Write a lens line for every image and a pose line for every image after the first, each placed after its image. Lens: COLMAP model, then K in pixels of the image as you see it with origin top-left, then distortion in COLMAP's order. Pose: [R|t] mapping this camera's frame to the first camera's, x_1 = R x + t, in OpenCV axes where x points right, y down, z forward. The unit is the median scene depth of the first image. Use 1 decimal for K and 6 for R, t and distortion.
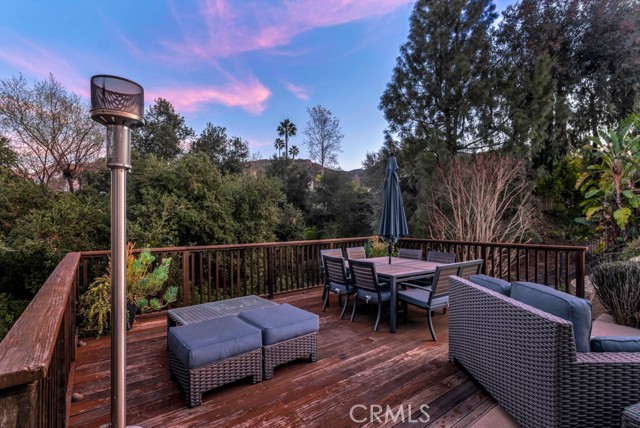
lens RADIAL K [[302.1, 0, 319.8], [0, 302.1, 222.1], [0, 0, 1]] dist [0.002592, -0.000050]
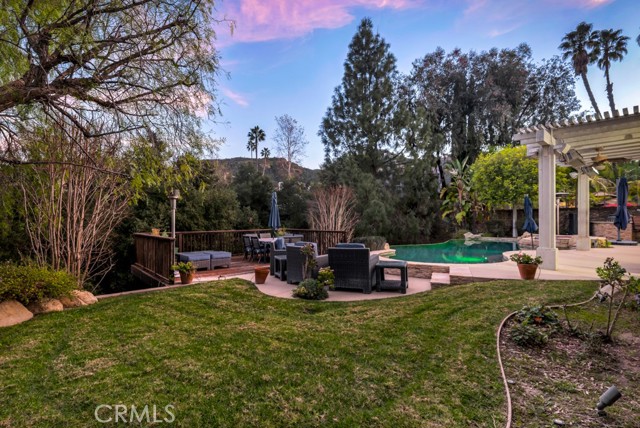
lens RADIAL K [[302.1, 0, 319.8], [0, 302.1, 222.1], [0, 0, 1]] dist [0.002592, -0.000050]
pose [[0.997026, 0.000195, 0.077067, 0.045454], [-0.000738, 0.999975, 0.007009, -0.000703], [-0.077064, -0.007045, 0.997001, -0.144121]]
